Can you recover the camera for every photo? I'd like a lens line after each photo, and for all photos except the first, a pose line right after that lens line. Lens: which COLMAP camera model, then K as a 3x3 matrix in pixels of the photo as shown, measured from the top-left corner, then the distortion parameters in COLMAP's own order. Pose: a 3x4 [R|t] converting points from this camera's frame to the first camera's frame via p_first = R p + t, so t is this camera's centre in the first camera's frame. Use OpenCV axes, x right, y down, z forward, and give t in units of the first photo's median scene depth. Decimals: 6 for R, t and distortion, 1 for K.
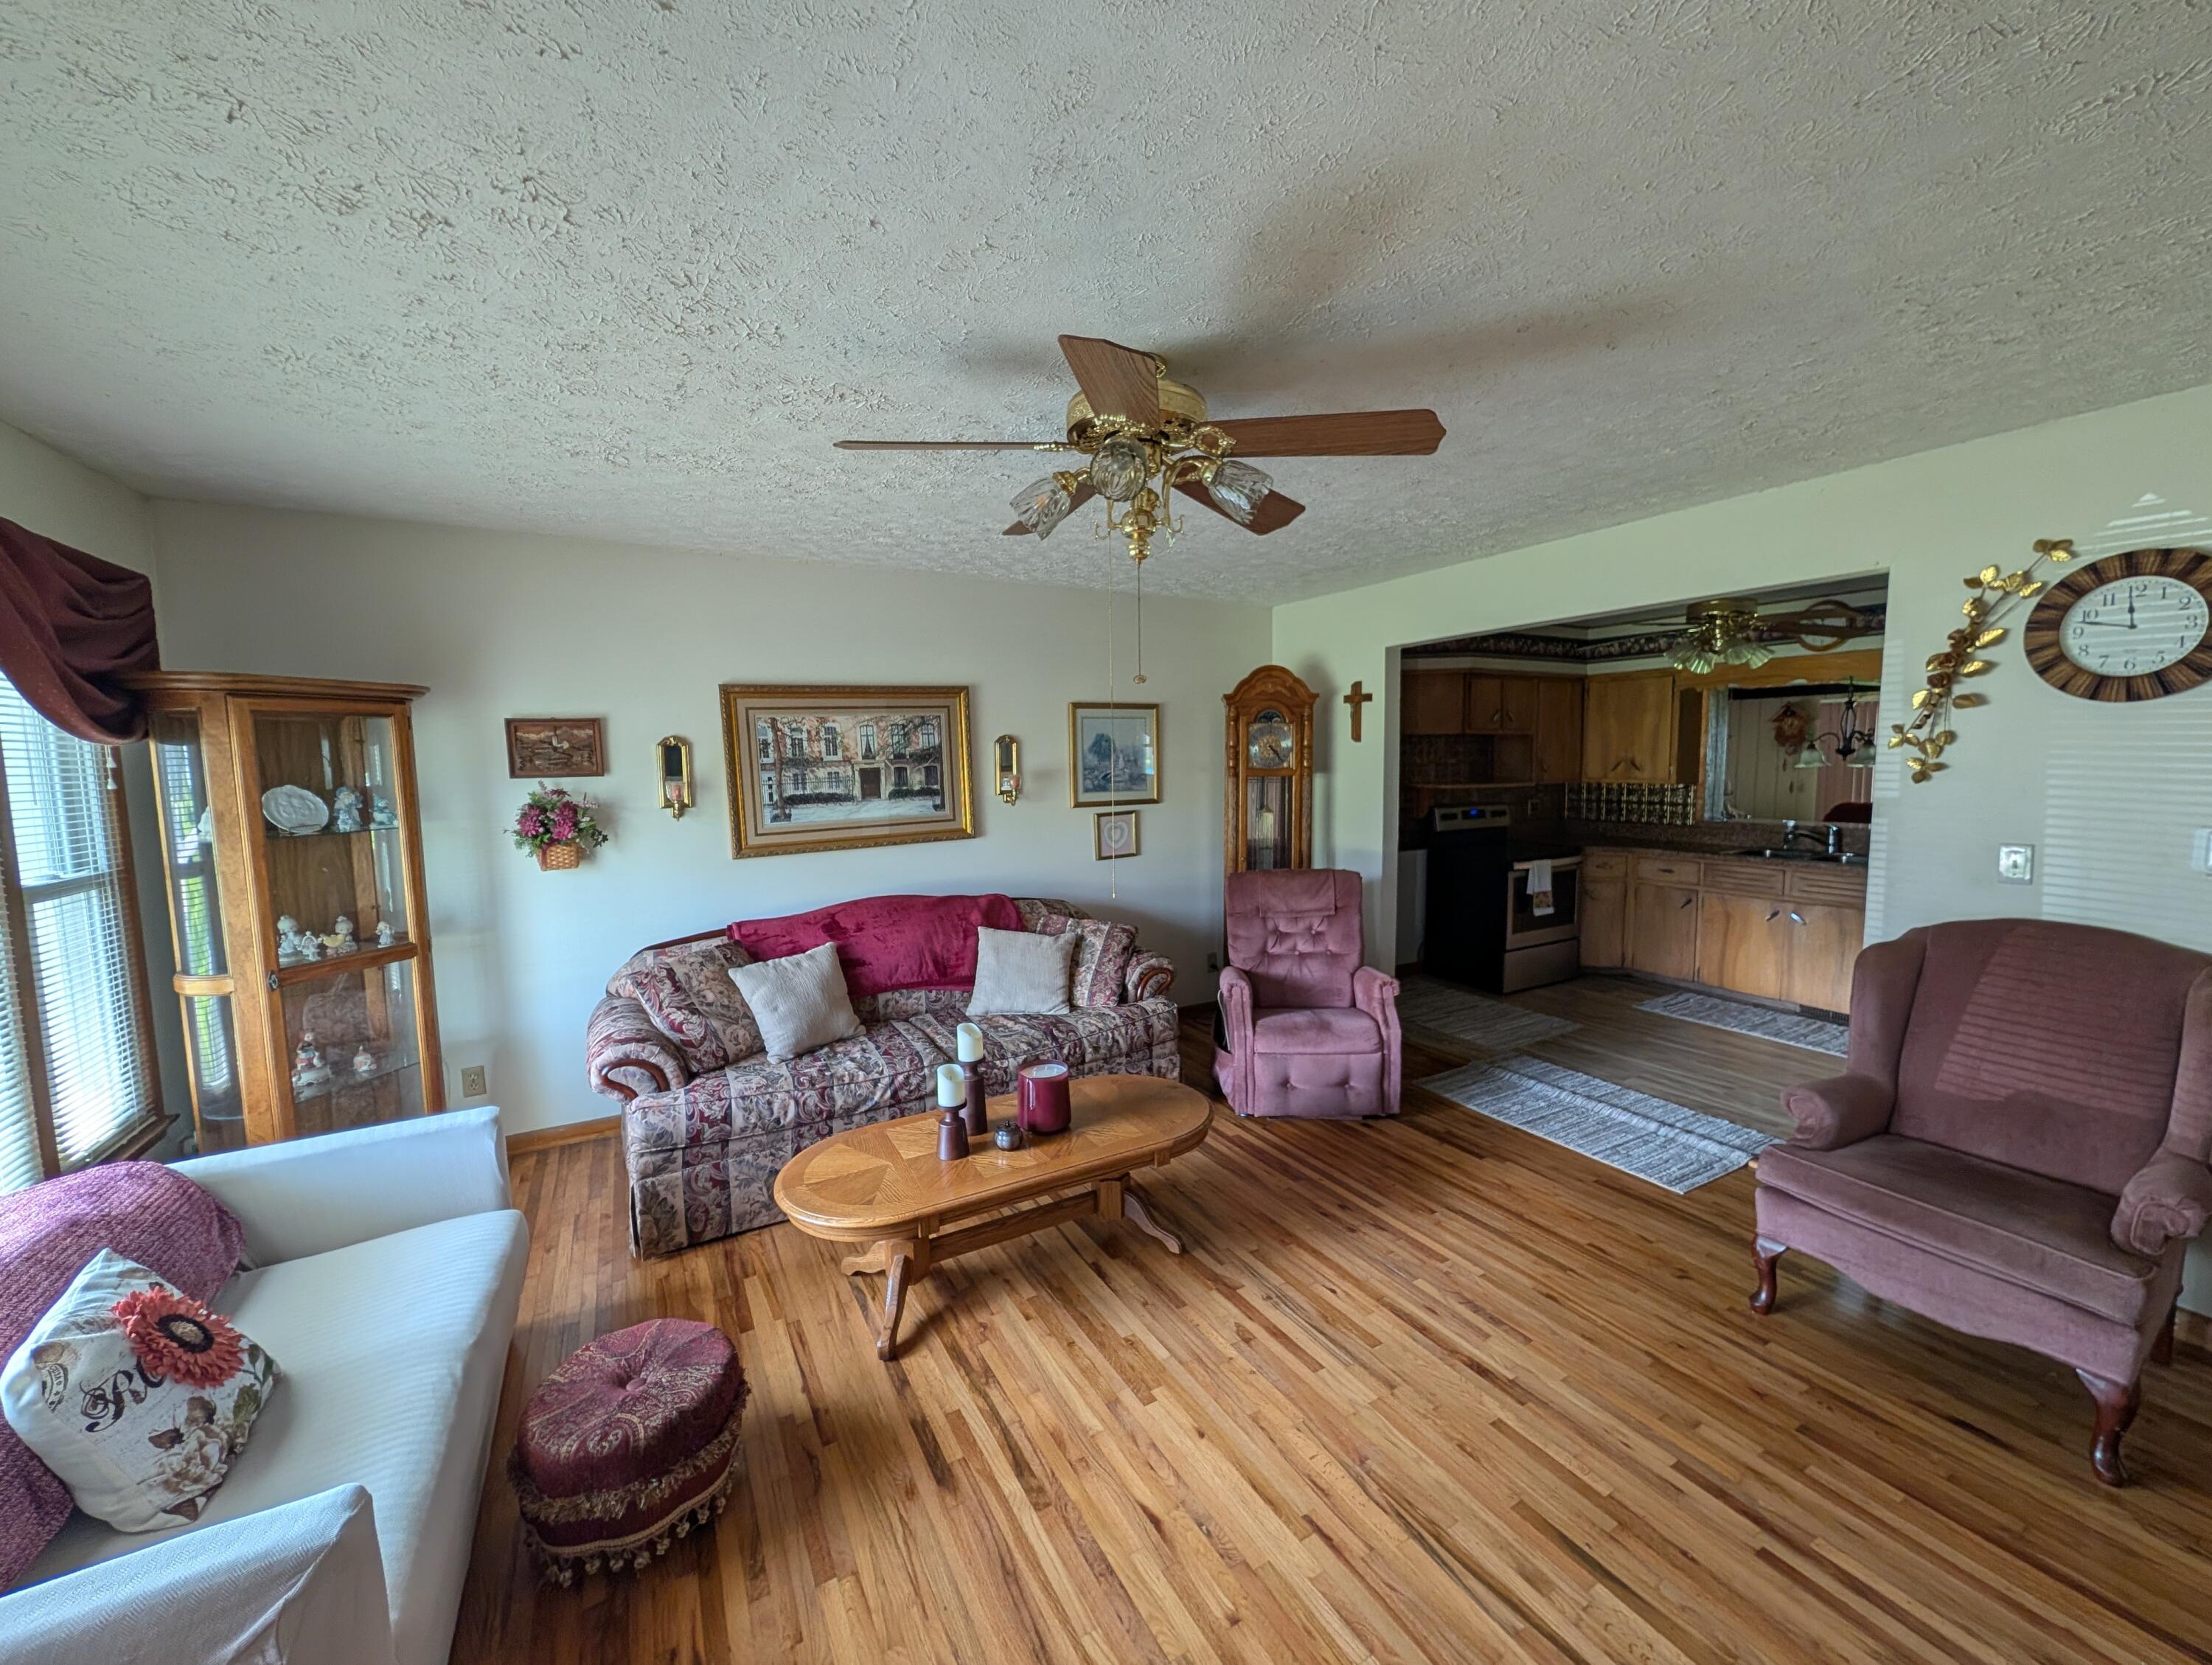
lens RADIAL K [[852.5, 0, 1110.5], [0, 852.5, 831.6], [0, 0, 1]] dist [0.001370, -0.000094]
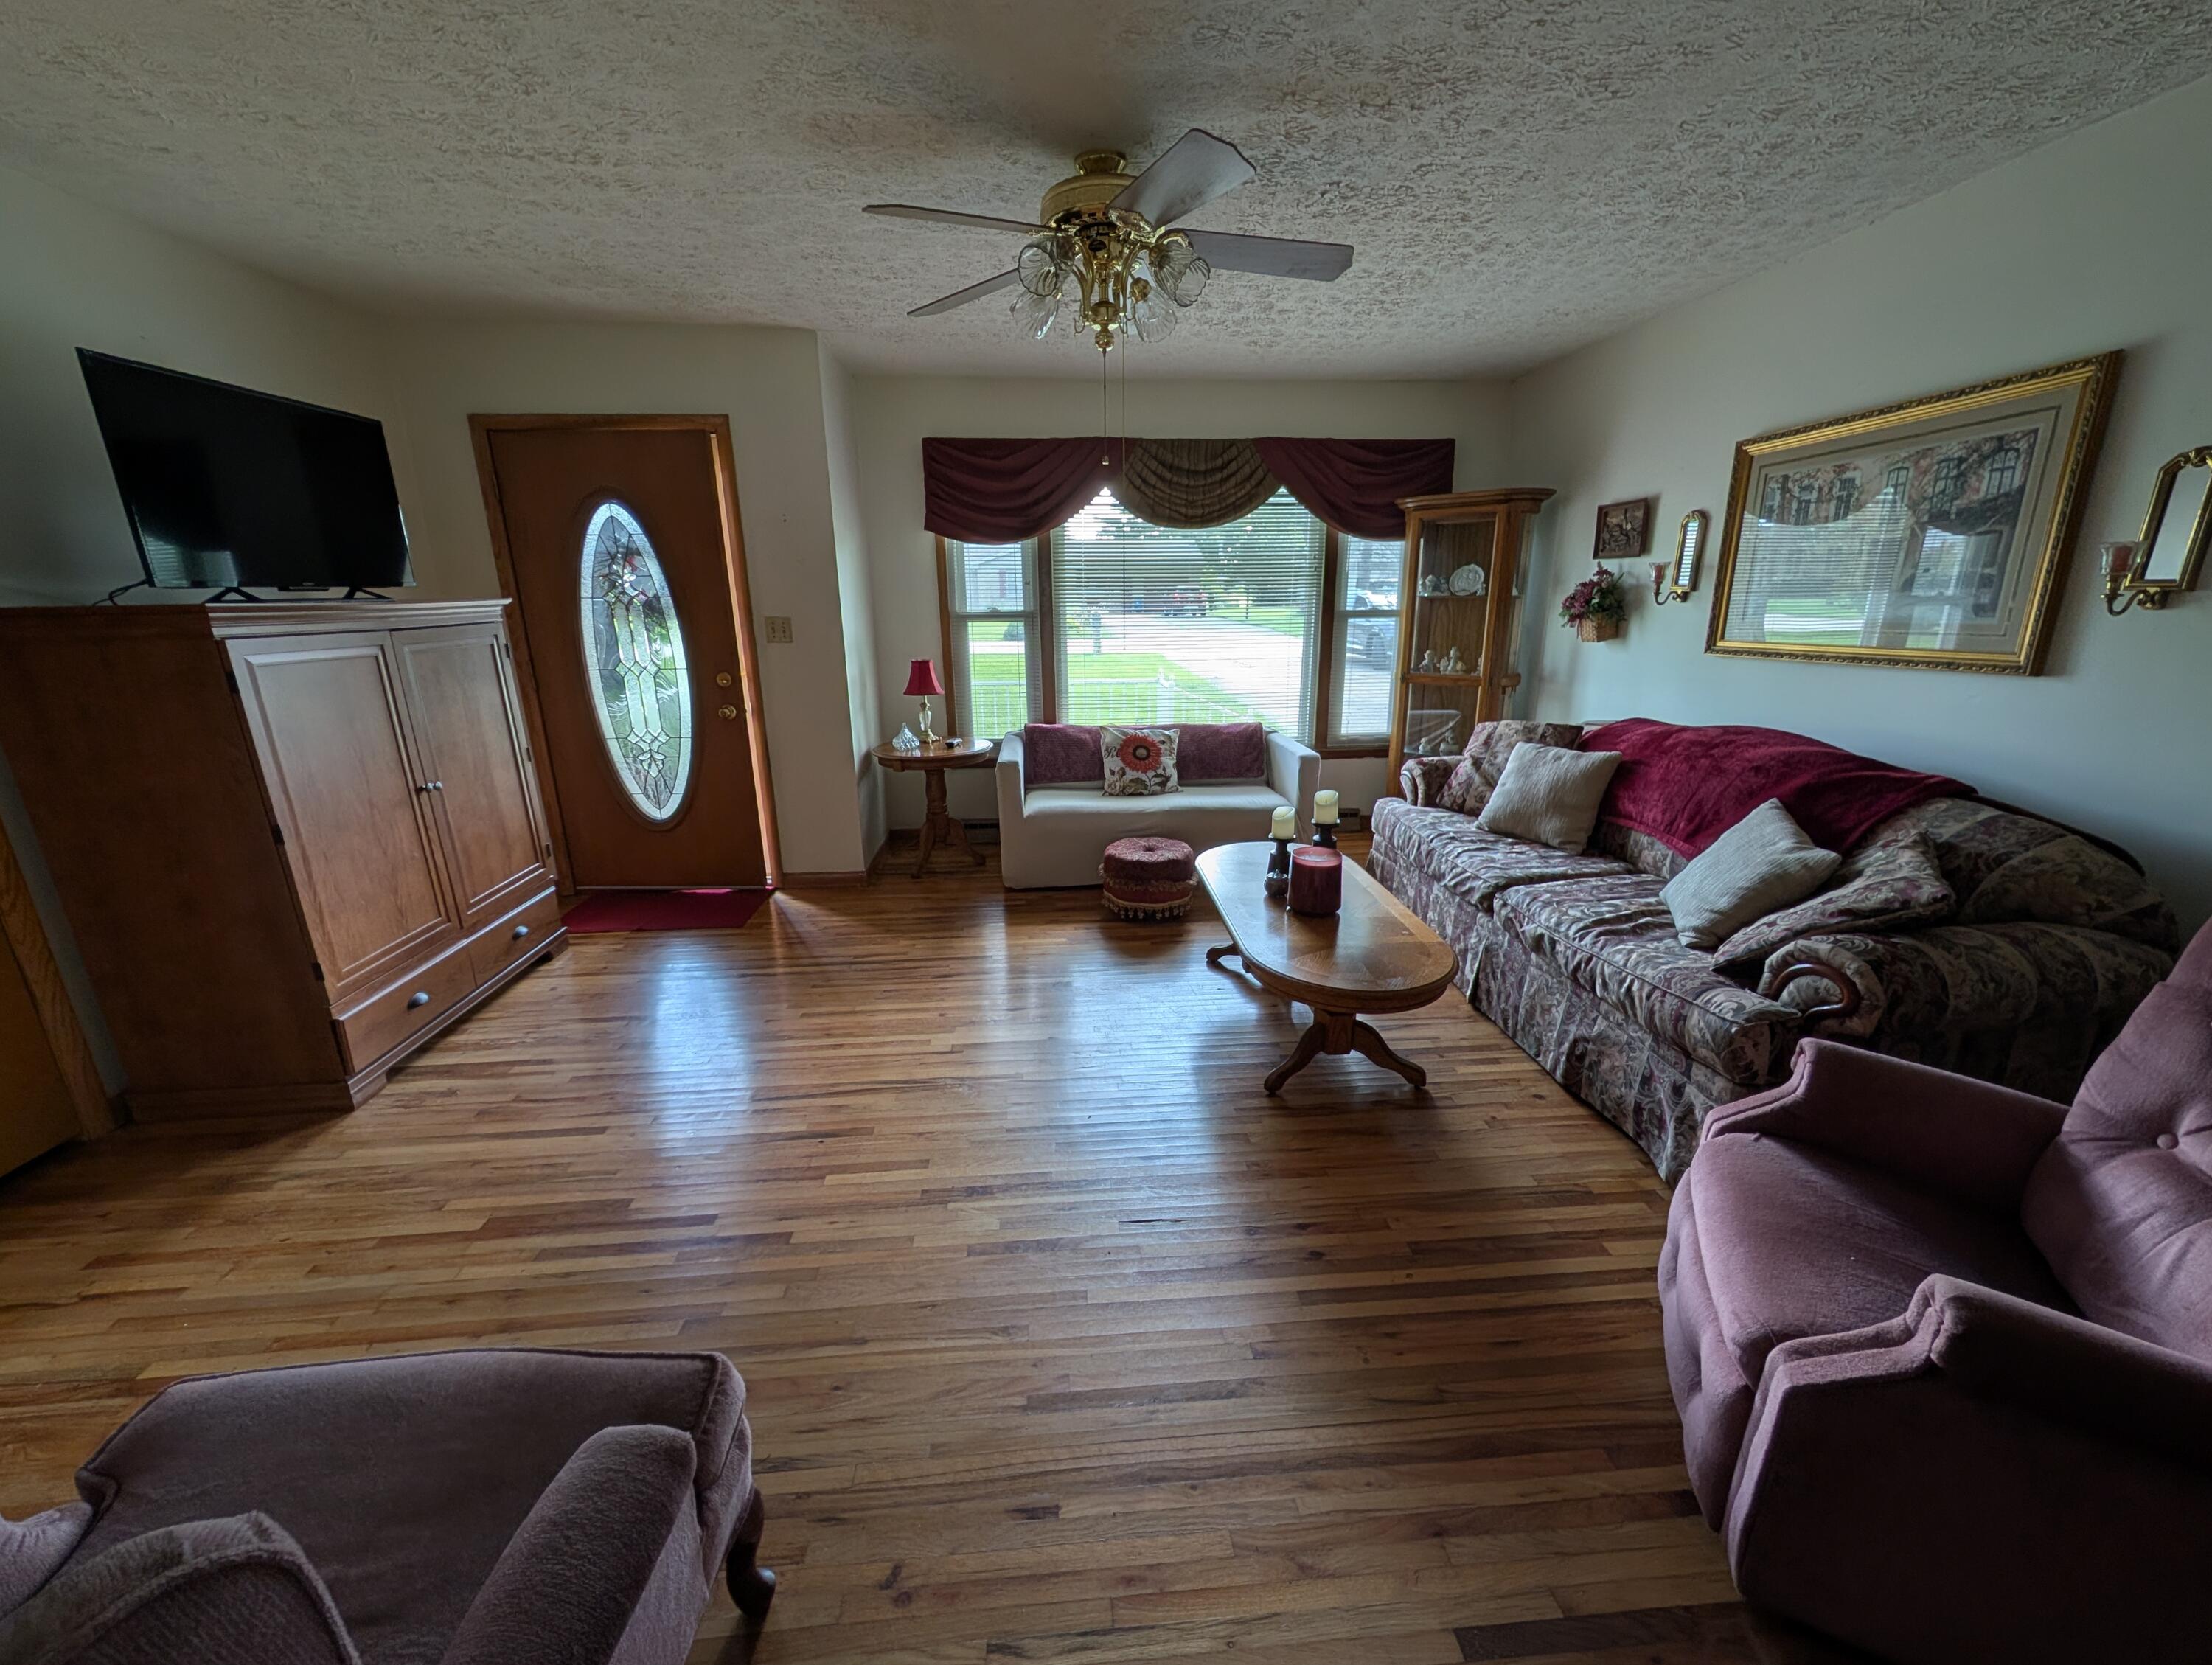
lens RADIAL K [[852.5, 0, 1110.5], [0, 852.5, 831.6], [0, 0, 1]] dist [0.001370, -0.000094]
pose [[-0.421788, 0.265816, -0.866855, 0.610127], [-0.065011, 0.944733, 0.321329, -0.036637], [0.904361, 0.191888, -0.381196, 0.797130]]
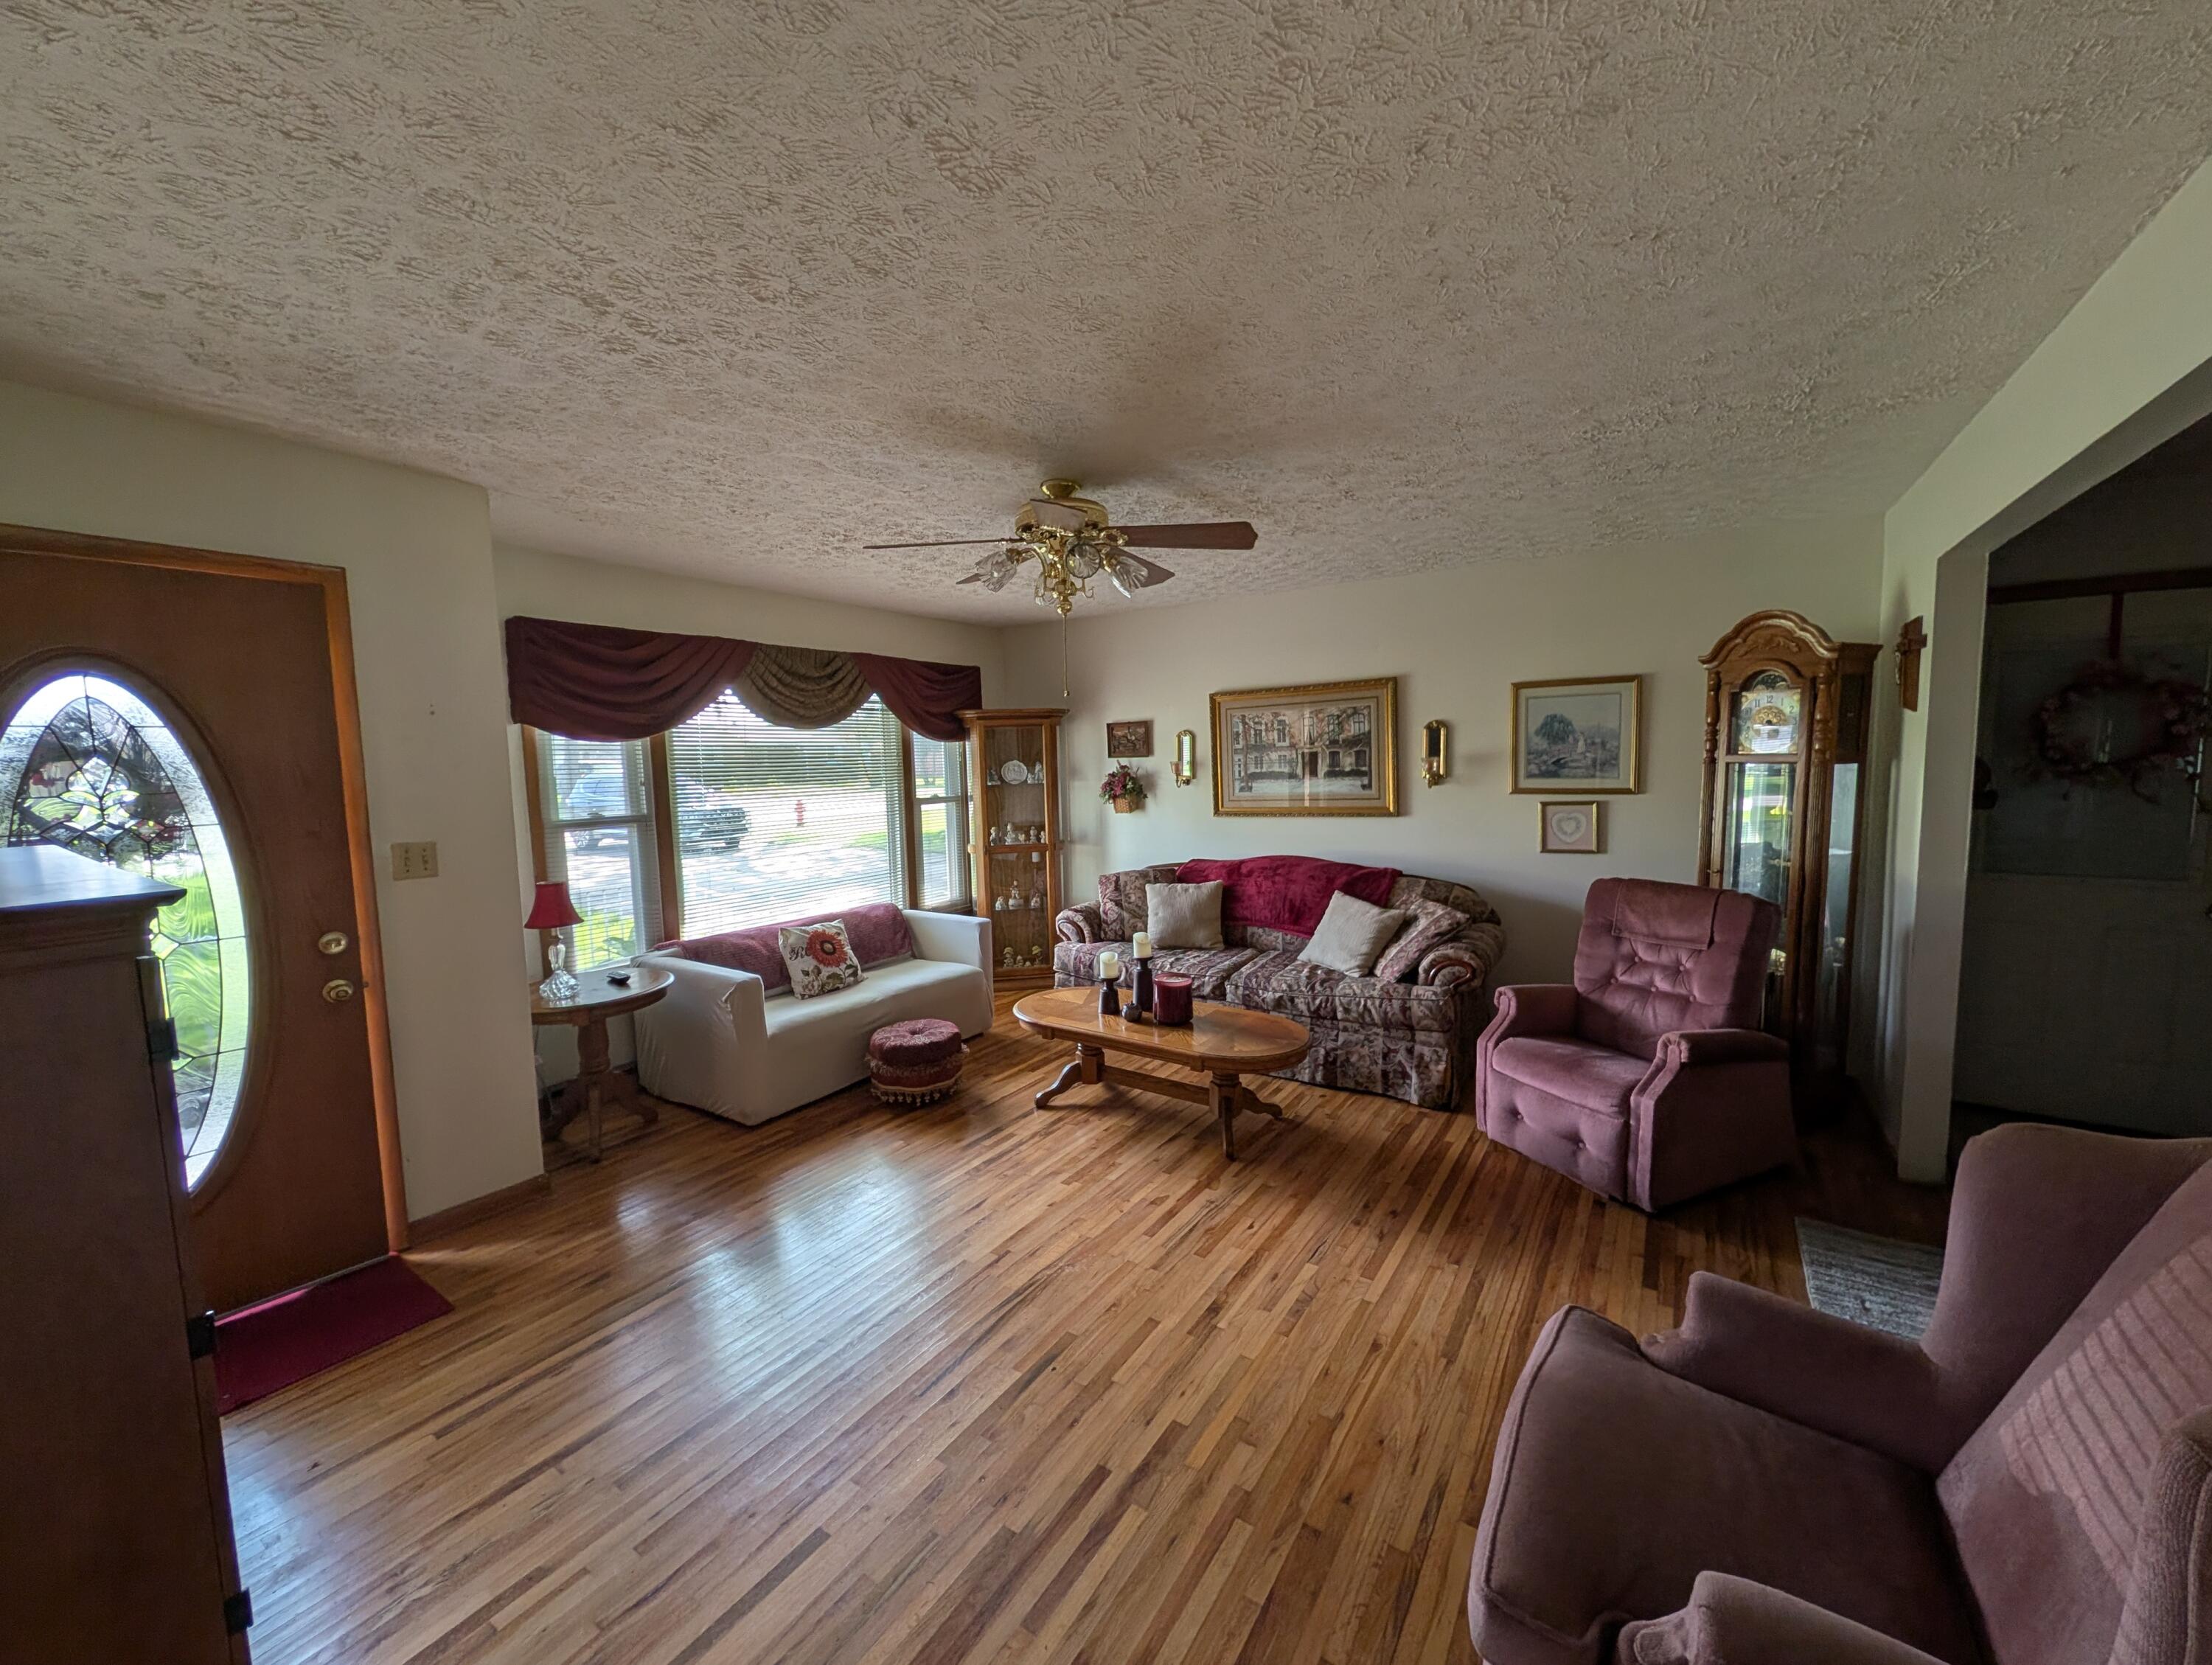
lens RADIAL K [[846.6, 0, 1109.1], [0, 846.6, 833.3], [0, 0, 1]] dist [0.000835, -0.000138]
pose [[0.444125, 0.087197, -0.891712, 0.717975], [-0.066419, 0.995719, 0.064287, -0.018240], [0.893500, 0.030675, 0.448015, 0.211958]]
